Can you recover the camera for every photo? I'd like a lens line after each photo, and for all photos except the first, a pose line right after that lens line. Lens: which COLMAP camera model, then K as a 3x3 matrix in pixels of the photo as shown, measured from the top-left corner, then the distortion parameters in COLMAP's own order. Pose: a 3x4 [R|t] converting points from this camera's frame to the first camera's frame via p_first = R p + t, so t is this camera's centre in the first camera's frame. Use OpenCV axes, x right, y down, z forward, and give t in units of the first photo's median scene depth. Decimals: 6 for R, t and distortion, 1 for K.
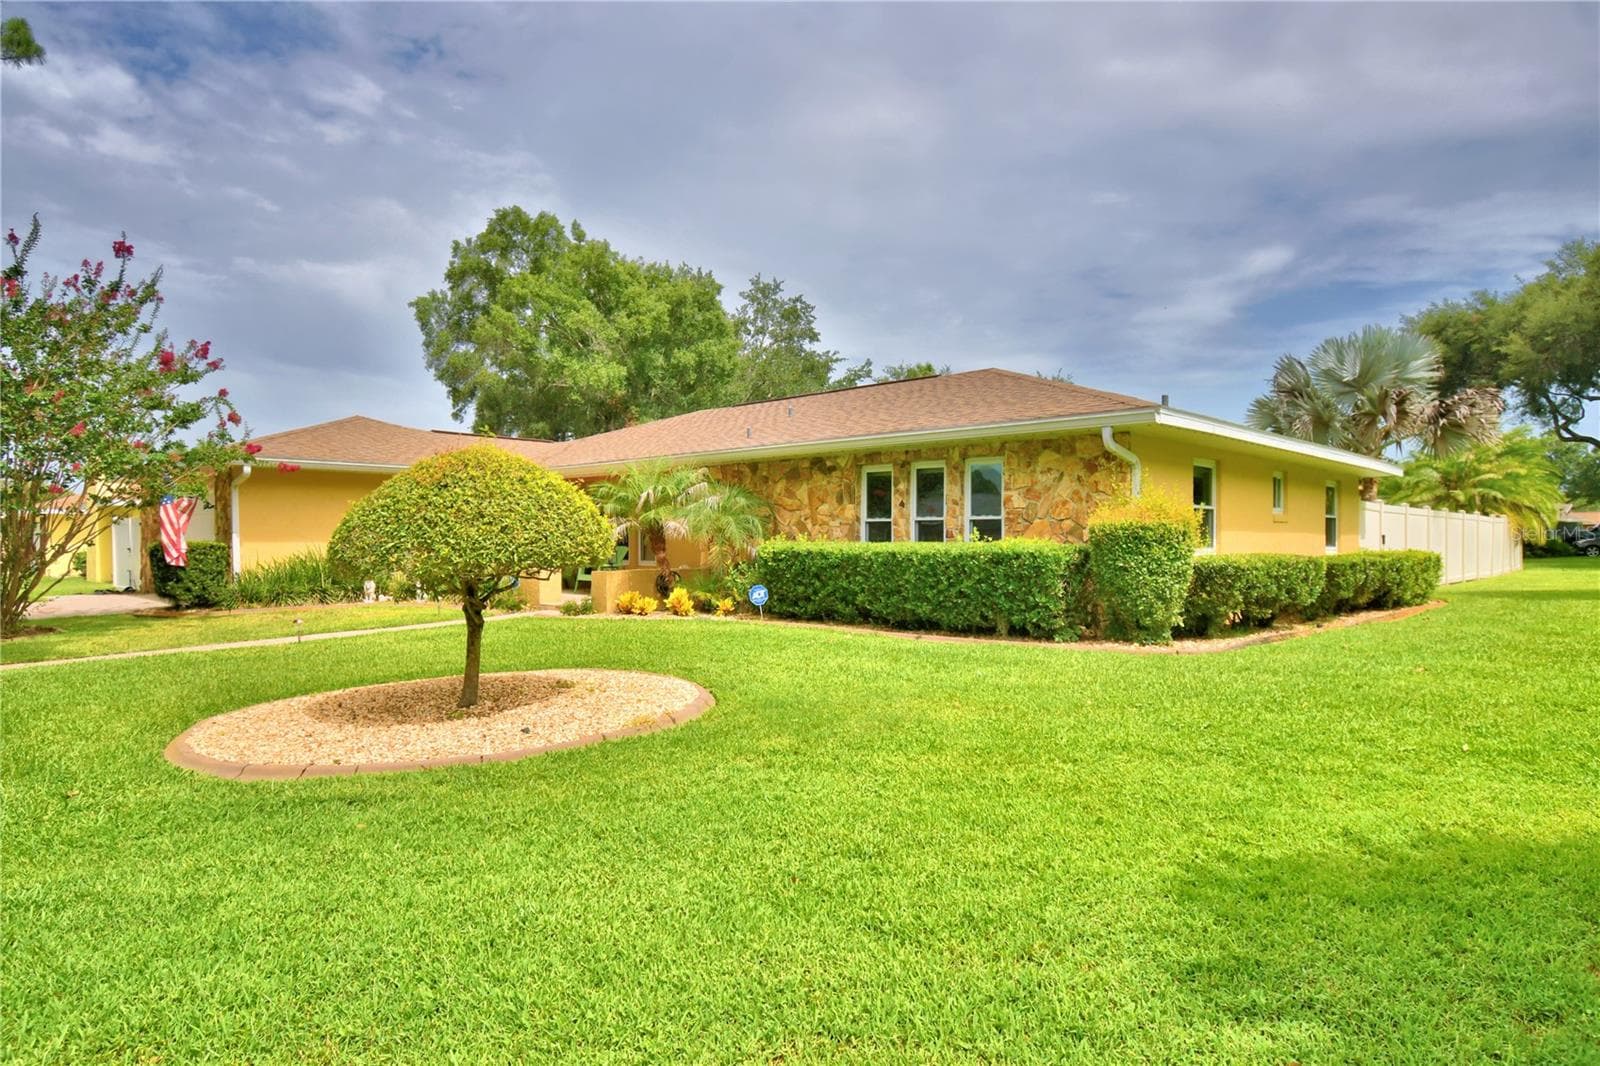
lens RADIAL K [[941.2, 0, 800.0], [0, 941.2, 533.0], [0, 0, 1]] dist [0.023793, -0.027797]
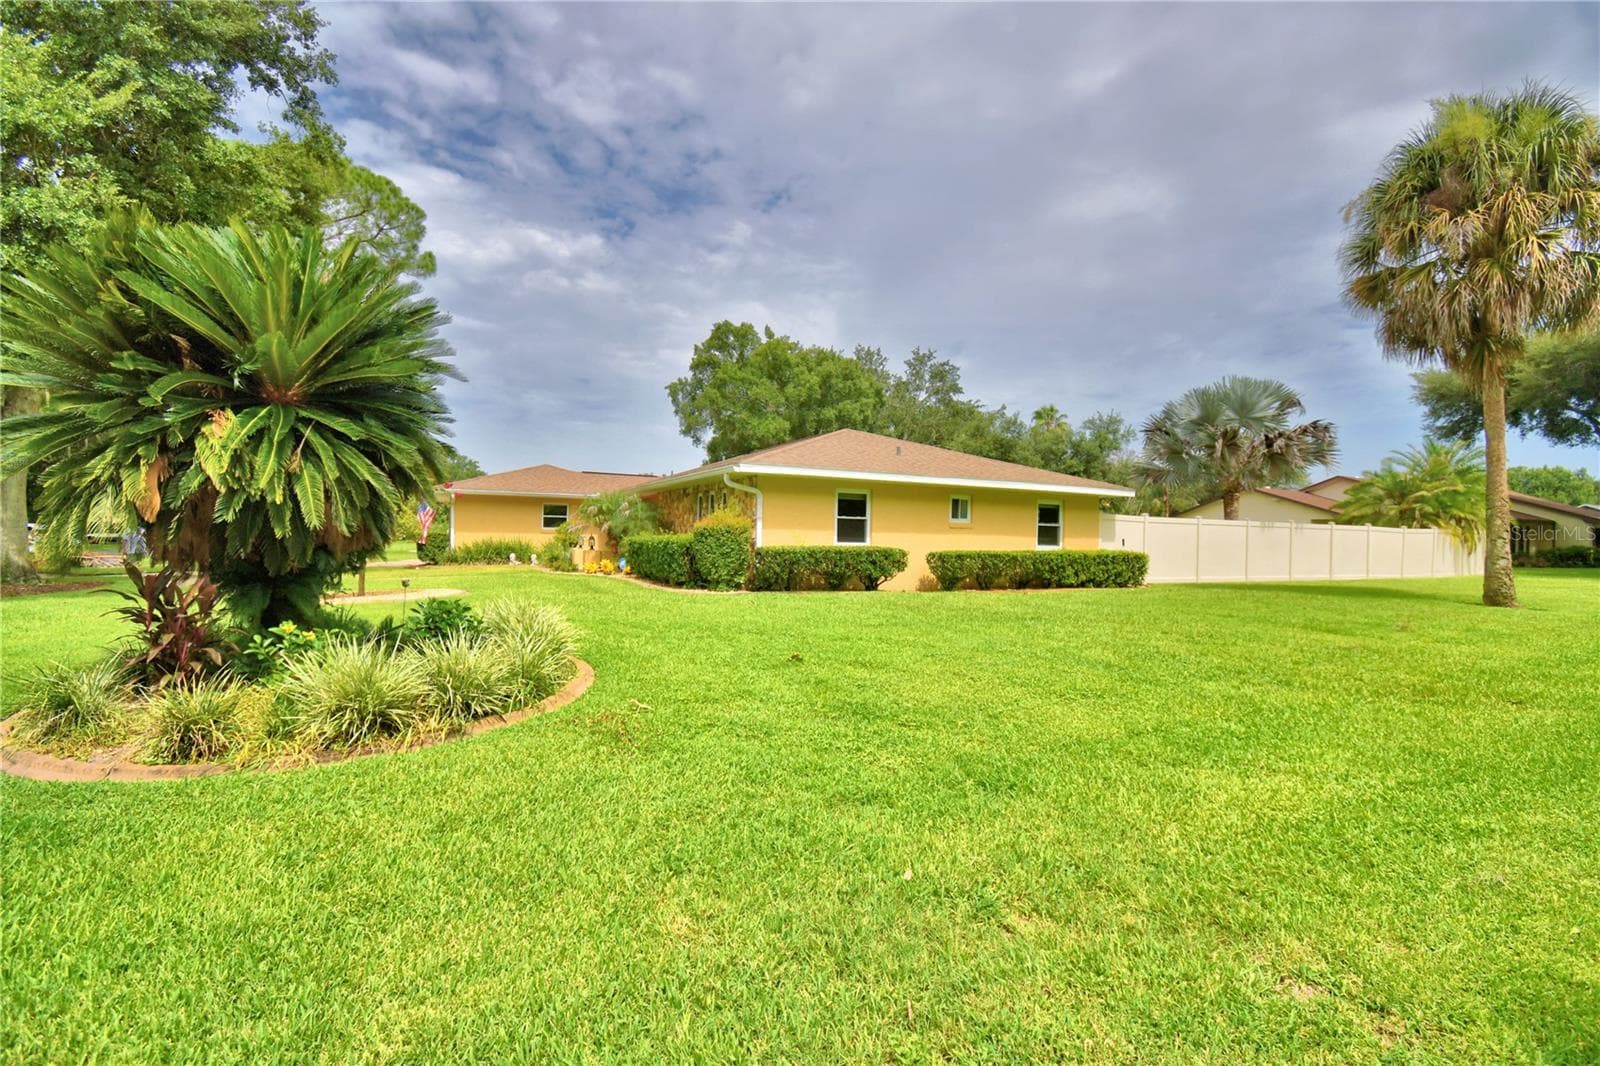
lens RADIAL K [[713.6, 0, 800.0], [0, 713.6, 533.0], [0, 0, 1]] dist [0.016537, -0.023465]
pose [[0.940891, 0.013702, -0.338431, 0.589517], [-0.014731, 0.999891, -0.000471, 0.001389], [0.338388, 0.005429, 0.940991, -0.157140]]
